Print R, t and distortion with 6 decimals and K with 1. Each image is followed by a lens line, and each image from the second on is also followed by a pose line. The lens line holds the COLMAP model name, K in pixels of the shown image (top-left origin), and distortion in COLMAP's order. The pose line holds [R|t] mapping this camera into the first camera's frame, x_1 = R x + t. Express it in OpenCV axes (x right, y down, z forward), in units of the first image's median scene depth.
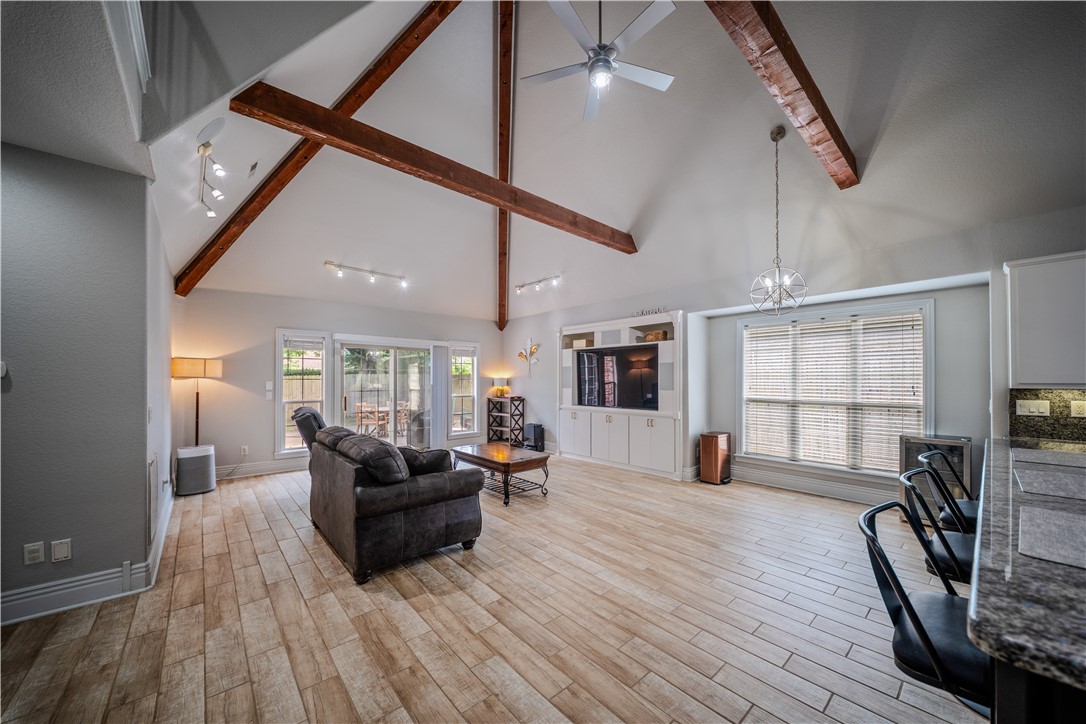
lens RADIAL K [[381.6, 0, 538.9], [0, 381.6, 376.3], [0, 0, 1]] dist [0.001250, -0.002380]
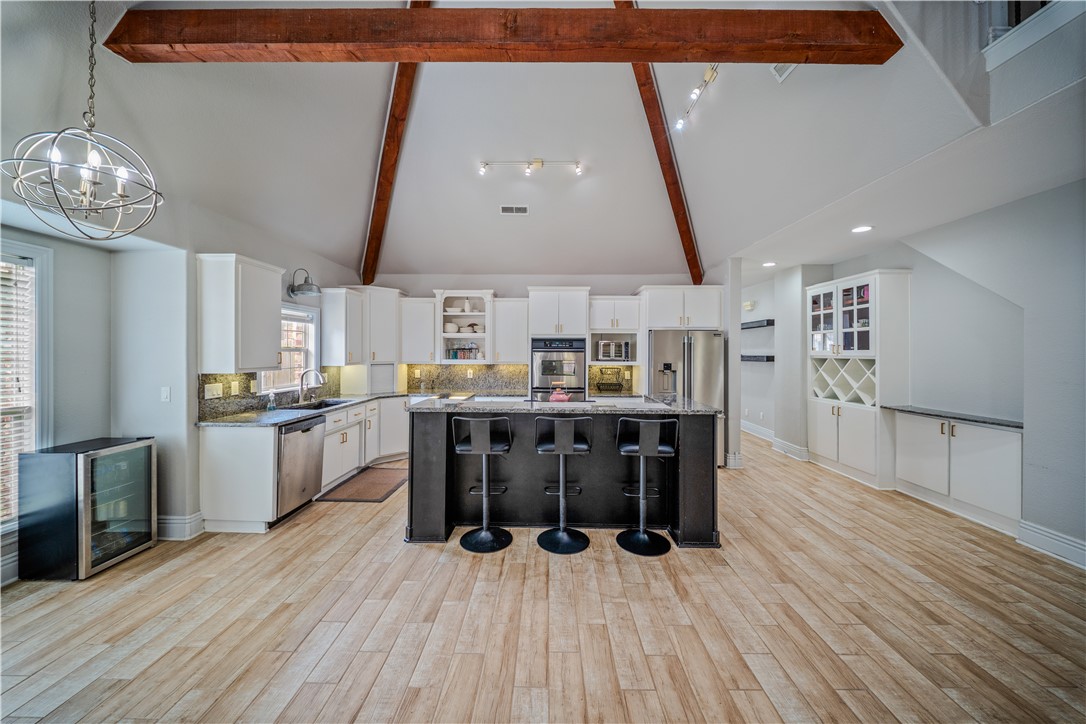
lens RADIAL K [[381.6, 0, 543.4], [0, 381.6, 346.8], [0, 0, 1]] dist [0.001250, -0.002380]
pose [[-0.751593, 0.003855, 0.659616, -0.064167], [-0.012582, 0.999717, -0.020180, -0.018013], [-0.659507, -0.023466, -0.751332, 0.663710]]
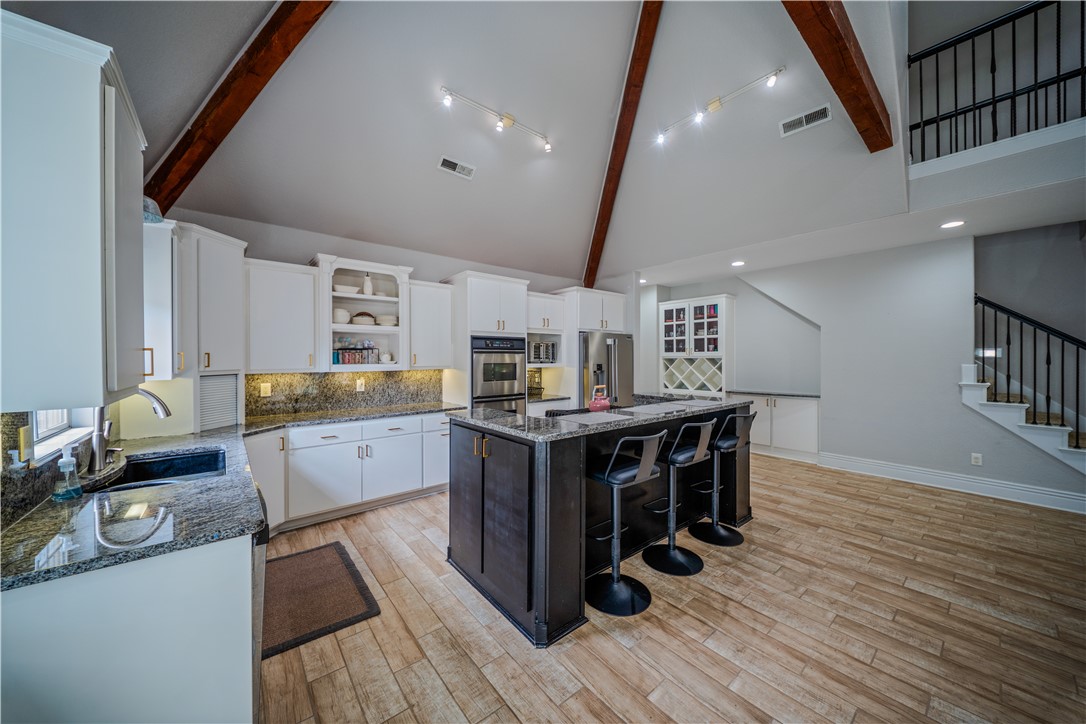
lens RADIAL K [[381.6, 0, 543.2], [0, 381.6, 355.2], [0, 0, 1]] dist [0.001250, -0.002380]
pose [[-0.999920, -0.000313, 0.012674, 0.446439], [-0.000528, 0.999856, -0.016972, -0.006262], [-0.012667, -0.016977, -0.999776, 0.727274]]
